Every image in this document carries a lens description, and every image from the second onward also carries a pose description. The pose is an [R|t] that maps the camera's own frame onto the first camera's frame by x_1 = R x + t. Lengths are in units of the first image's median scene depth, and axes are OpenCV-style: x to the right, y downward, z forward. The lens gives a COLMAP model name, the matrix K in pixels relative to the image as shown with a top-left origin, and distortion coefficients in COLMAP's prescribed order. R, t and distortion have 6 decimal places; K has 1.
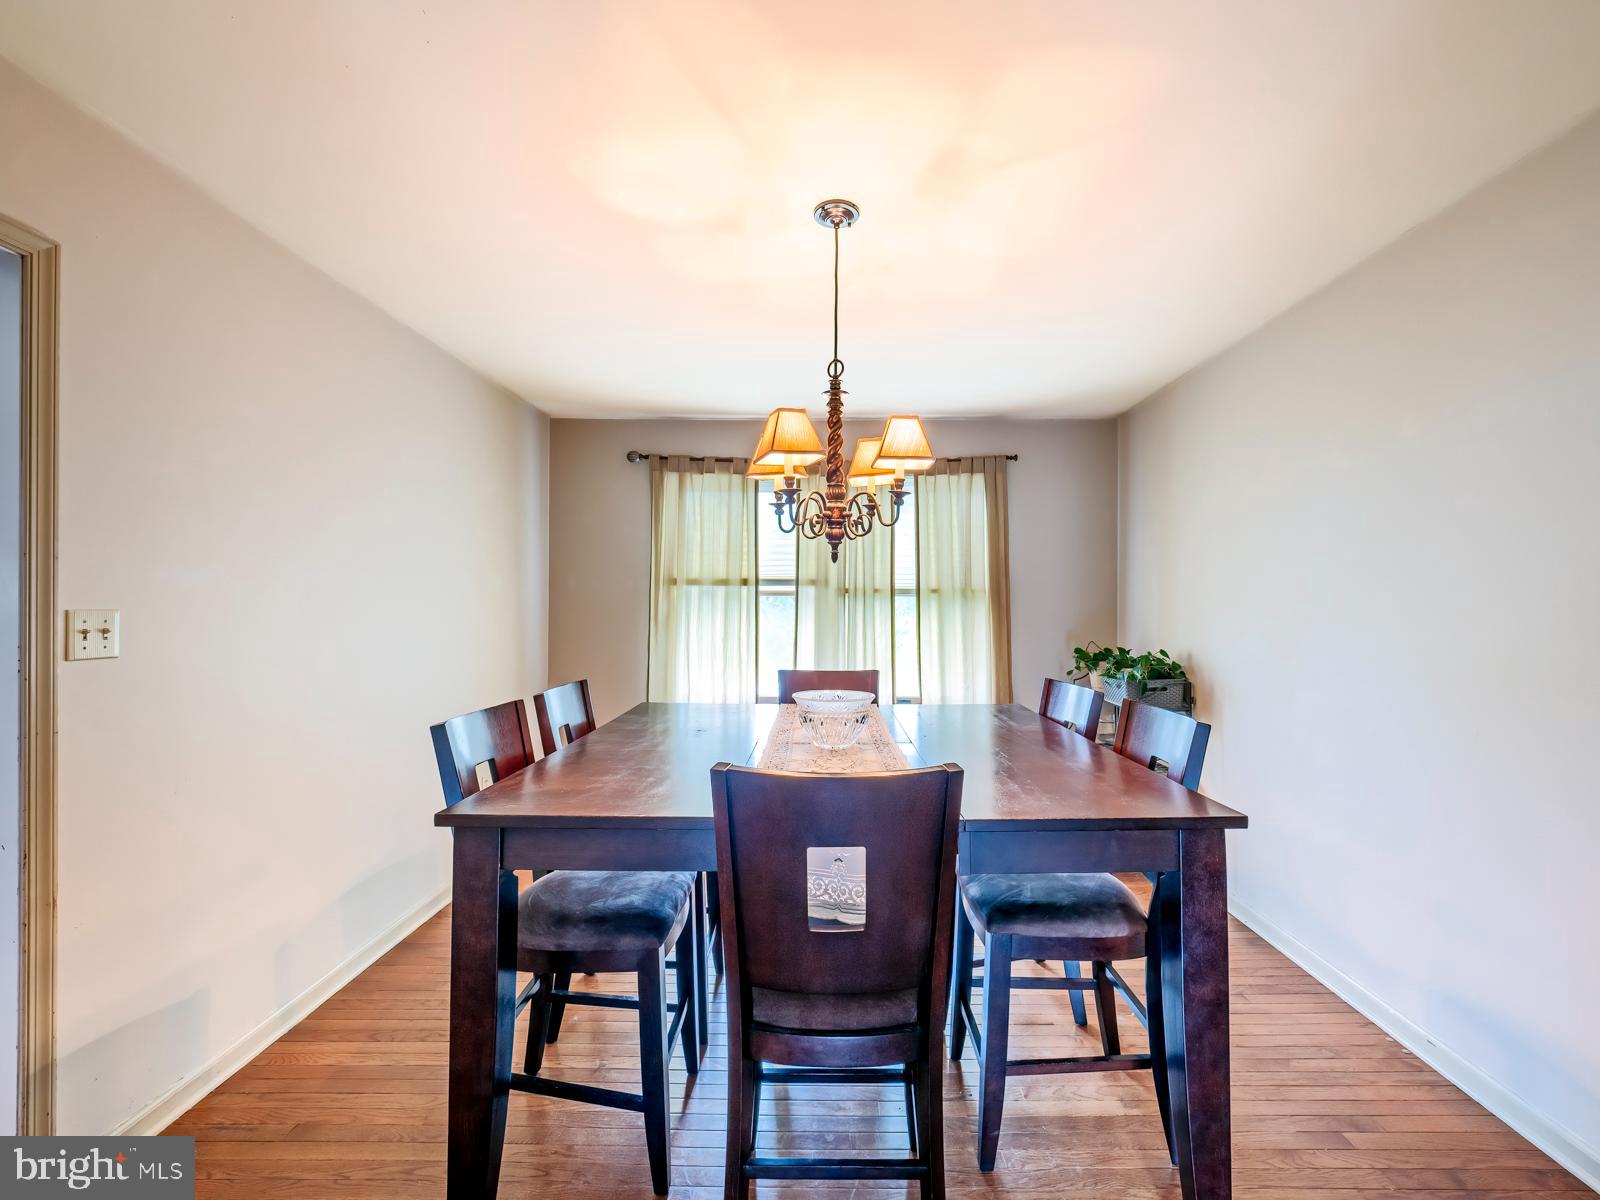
lens RADIAL K [[693.3, 0, 805.8], [0, 693.3, 605.4], [0, 0, 1]] dist [-0.002114, -0.000844]
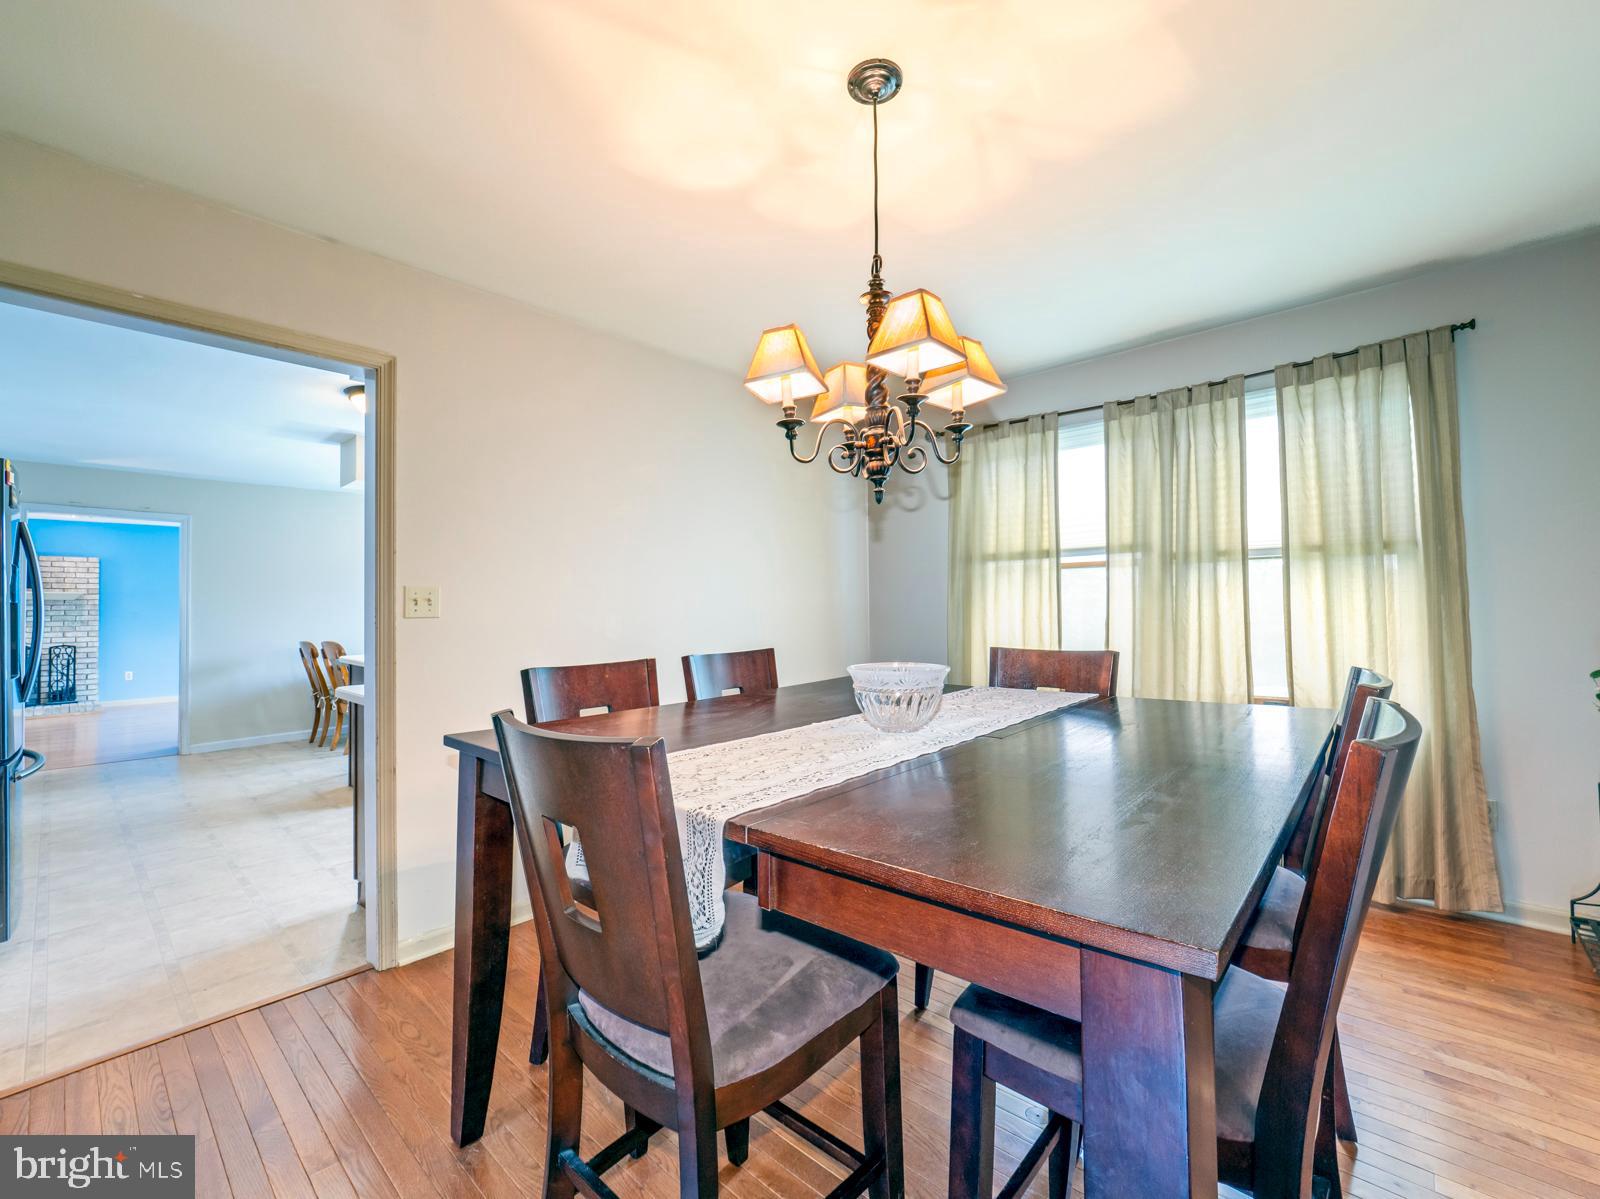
lens RADIAL K [[657.7, 0, 796.2], [0, 657.7, 596.8], [0, 0, 1]] dist [-0.002930, -0.000786]
pose [[0.764555, -0.027301, -0.643980, 0.209401], [0.023179, 0.999621, -0.014860, 0.026430], [0.644141, -0.003565, 0.764898, 0.154075]]
